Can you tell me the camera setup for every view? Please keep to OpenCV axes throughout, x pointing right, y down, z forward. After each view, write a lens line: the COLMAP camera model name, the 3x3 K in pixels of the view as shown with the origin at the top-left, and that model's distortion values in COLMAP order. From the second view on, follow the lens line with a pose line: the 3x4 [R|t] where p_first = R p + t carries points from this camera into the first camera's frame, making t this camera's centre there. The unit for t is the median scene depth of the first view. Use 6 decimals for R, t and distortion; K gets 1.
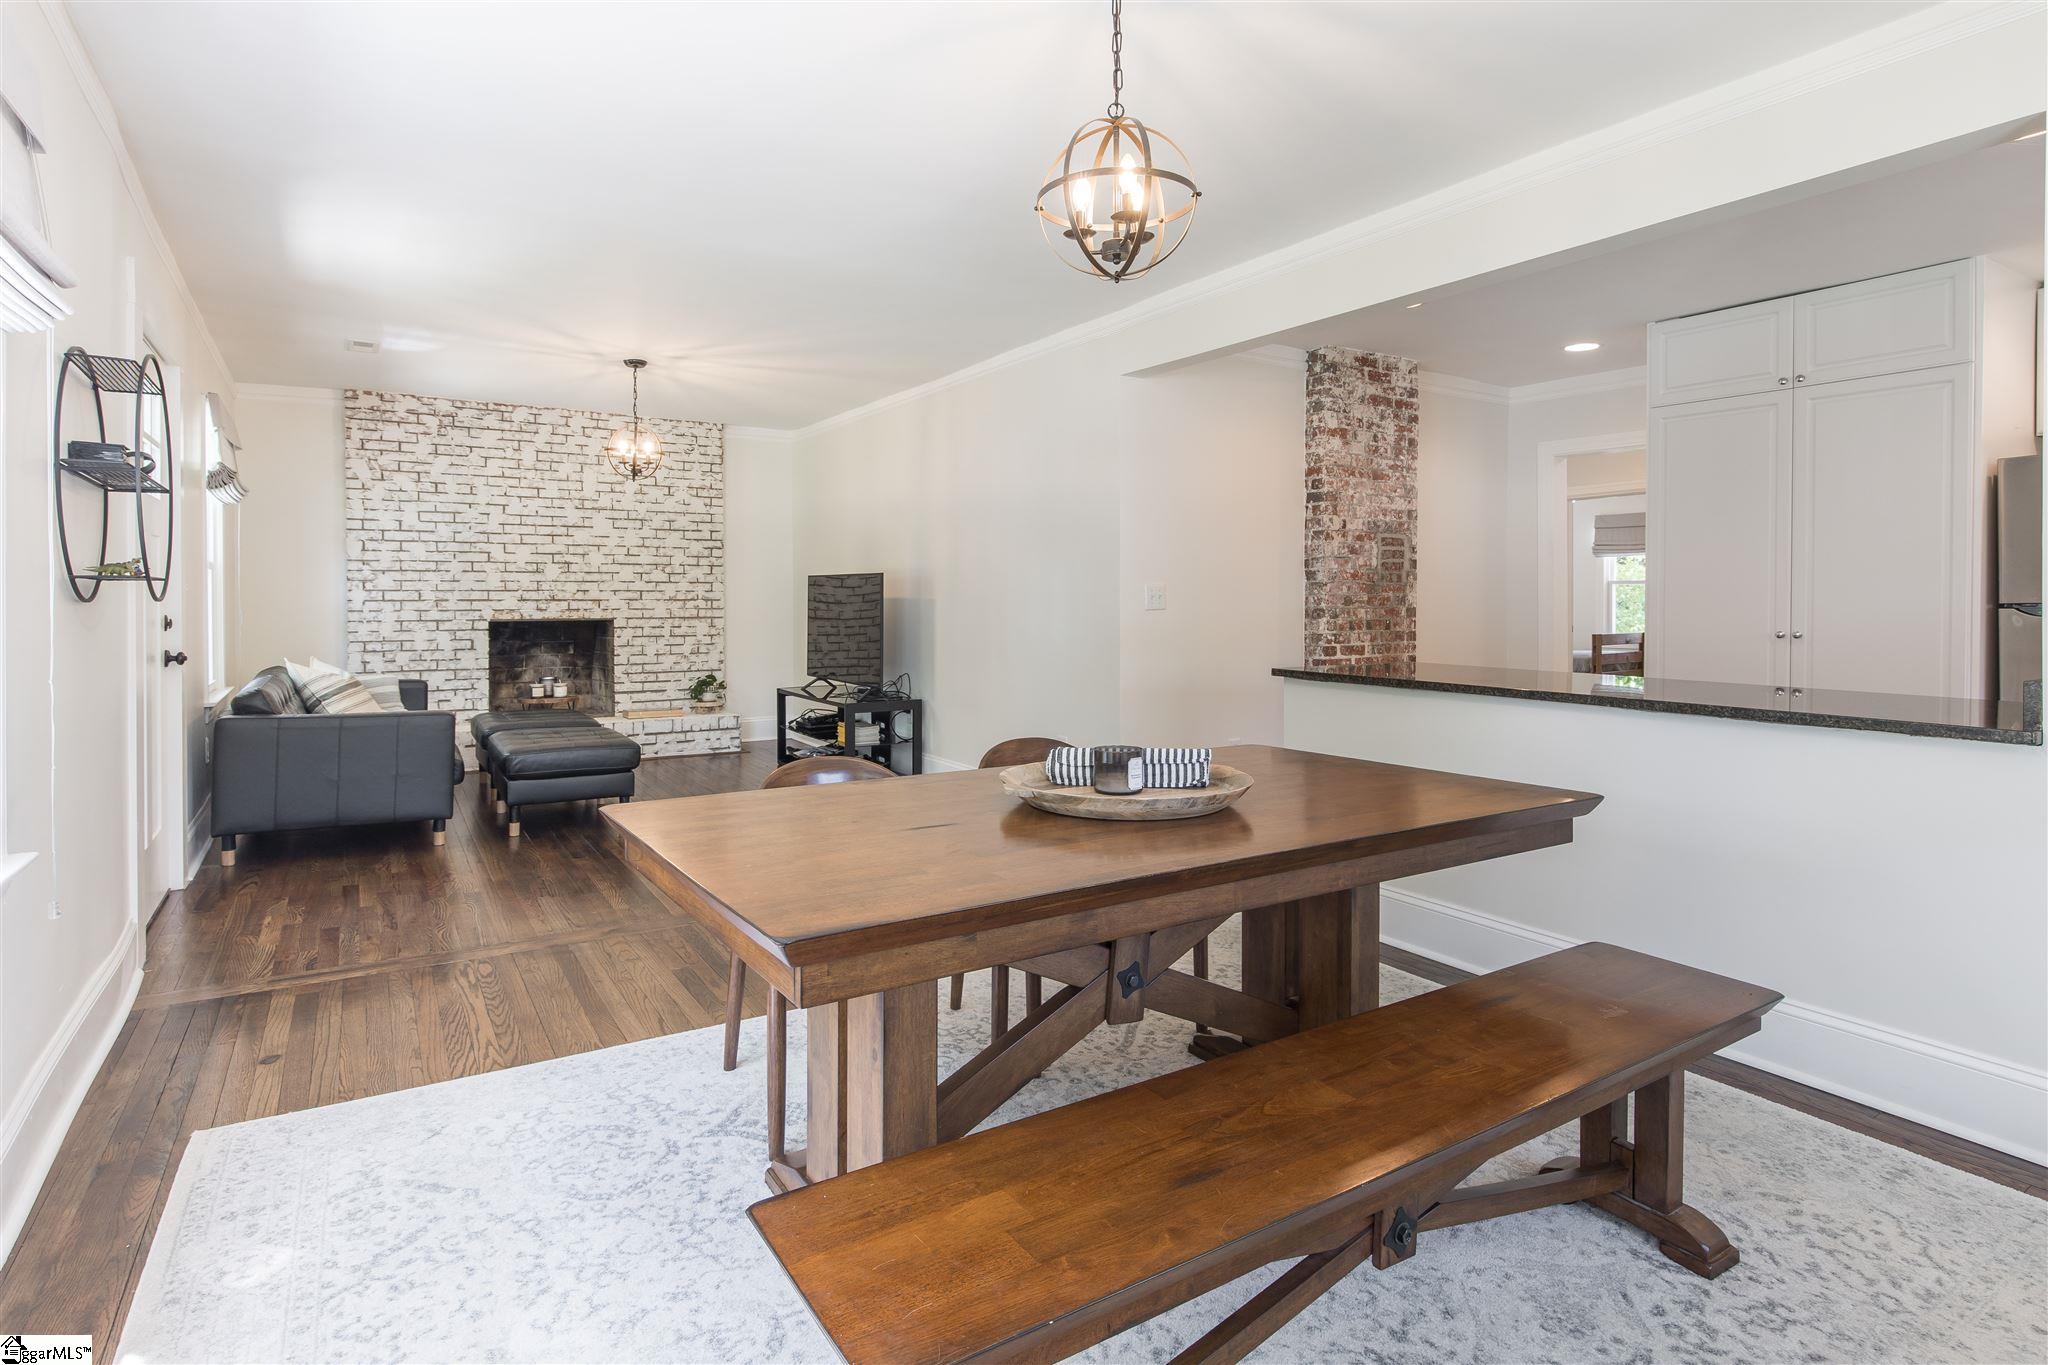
lens RADIAL K [[1042.7, 0, 1018.6], [0, 1042.7, 604.8], [0, 0, 1]] dist [0.003099, 0.000203]
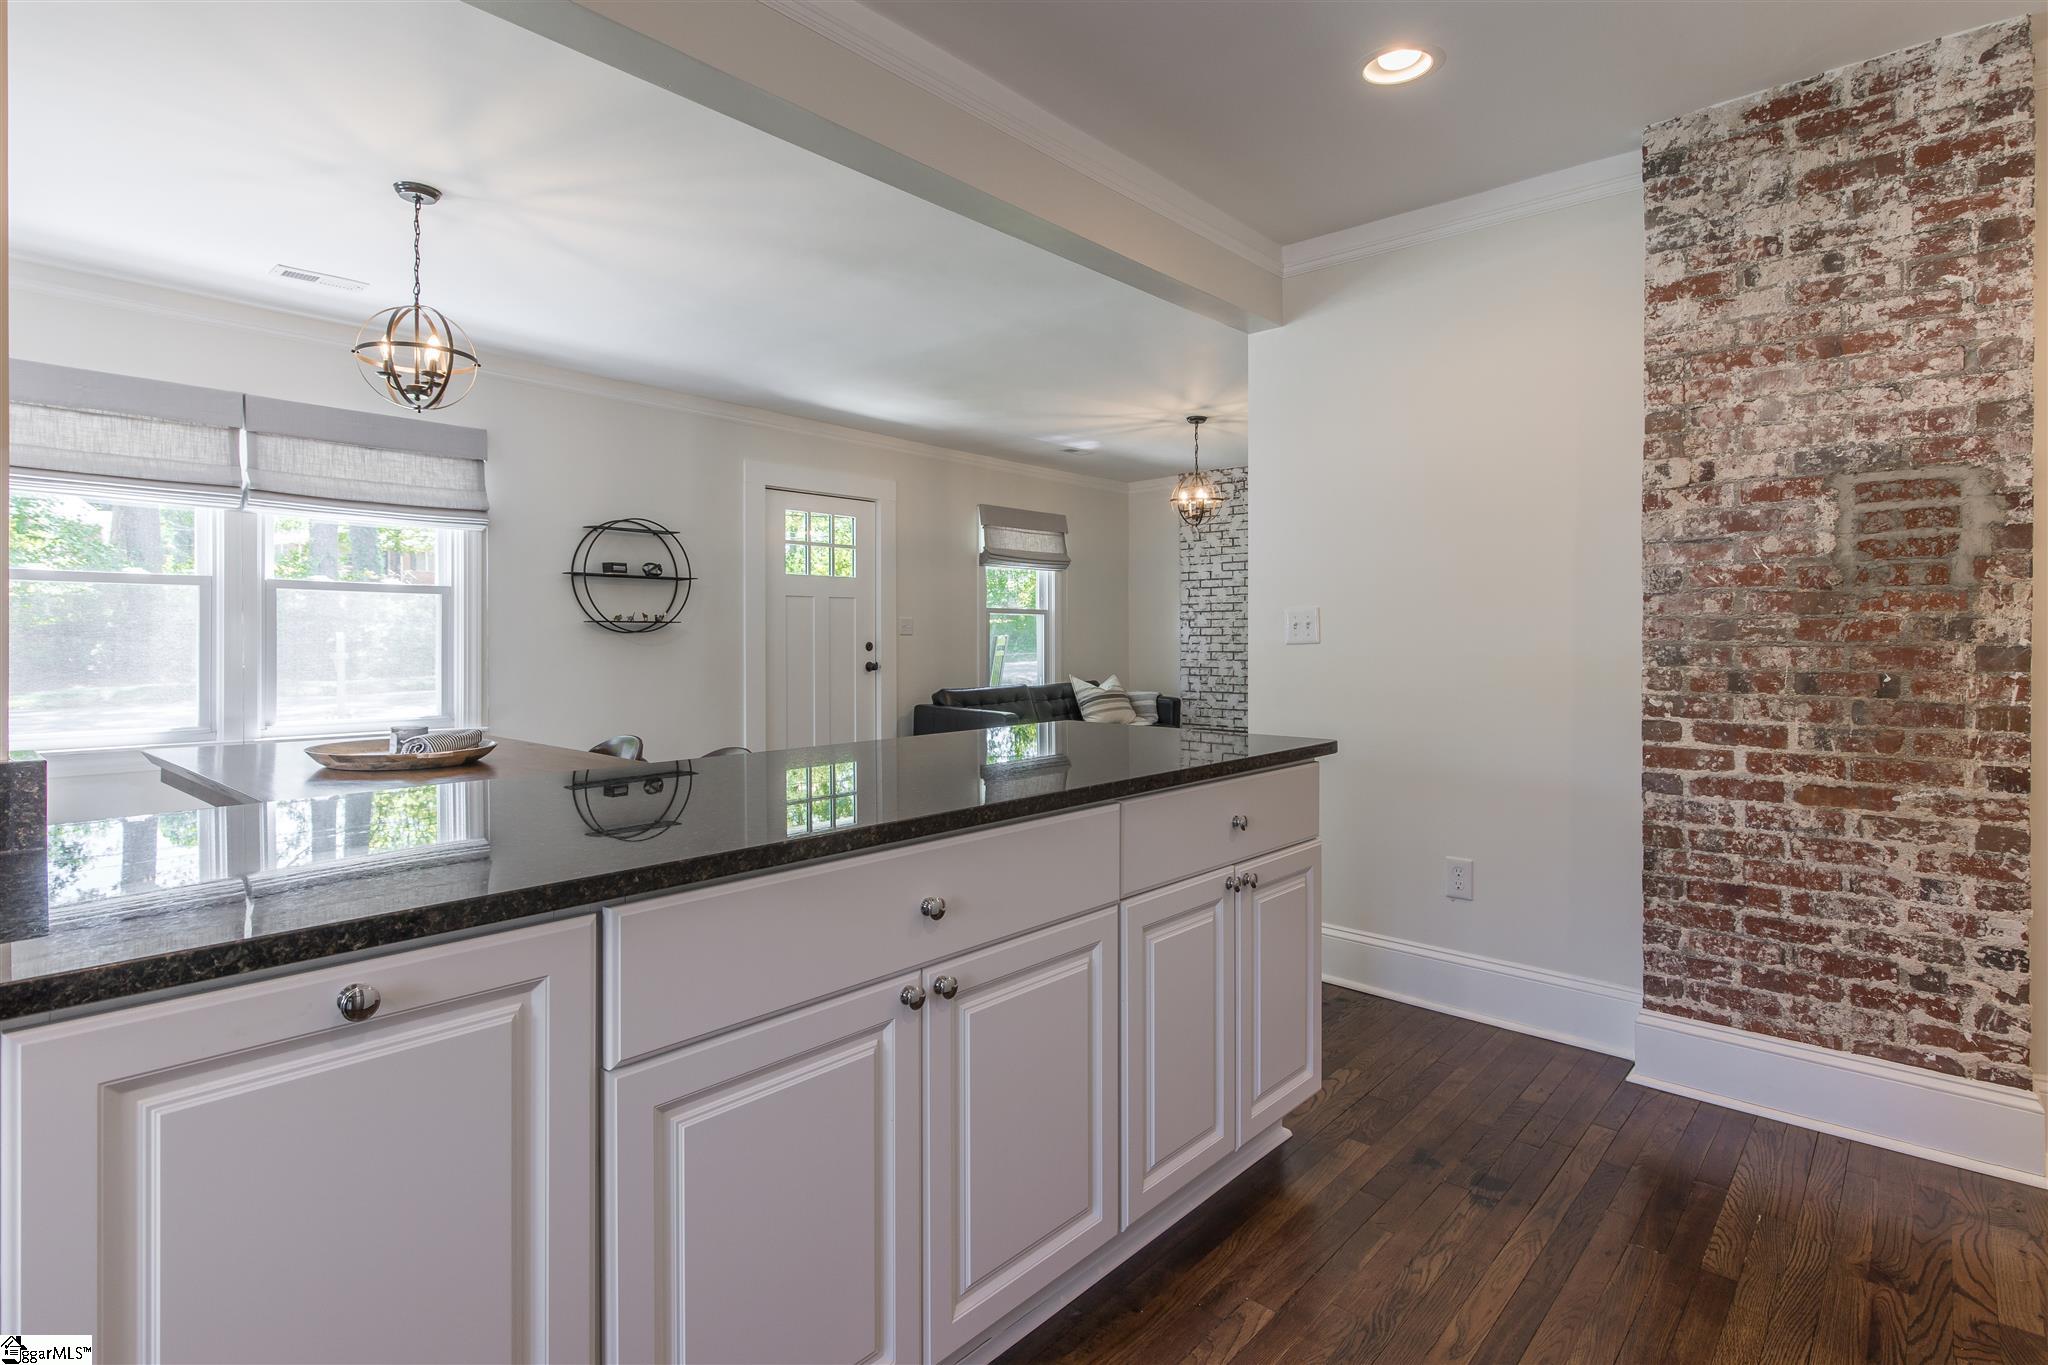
lens RADIAL K [[1035.3, 0, 1019.4], [0, 1035.3, 635.2], [0, 0, 1]] dist [0.001003, -0.000158]
pose [[0.273865, -0.001877, -0.961766, 0.516984], [-0.005891, 0.999976, -0.003629, 0.001643], [0.961750, 0.006660, 0.273847, 0.423266]]
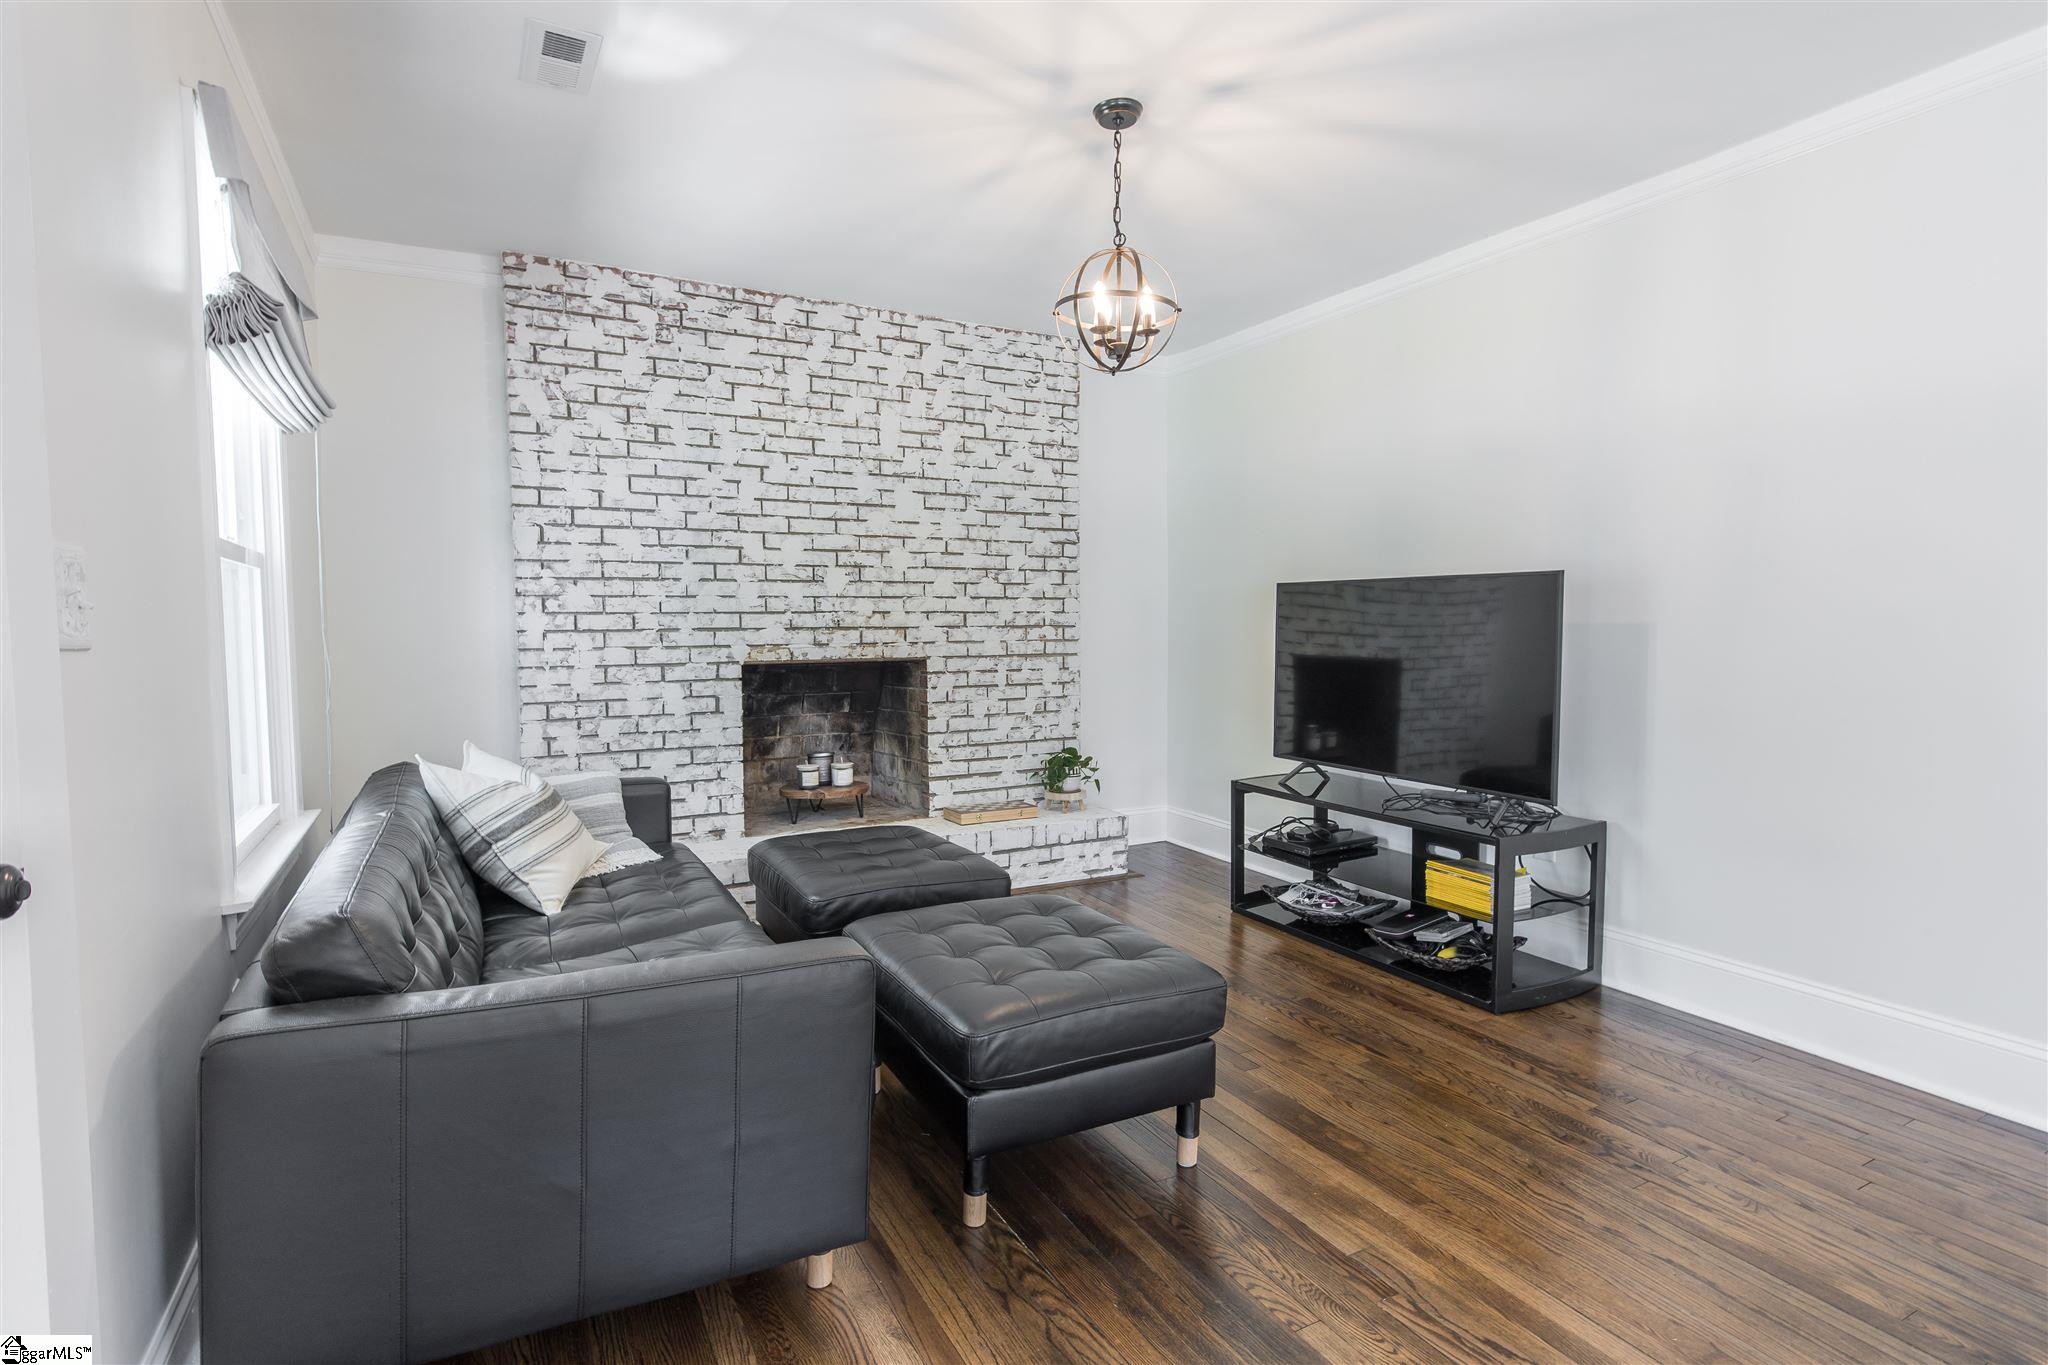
lens RADIAL K [[1029.0, 0, 1023.4], [0, 1029.0, 675.2], [0, 0, 1]] dist [0.001464, 0.000011]
pose [[0.996816, -0.001271, -0.079727, -0.303352], [0.004941, 0.998936, 0.045861, -0.004197], [0.079584, -0.046109, 0.995761, 0.433816]]
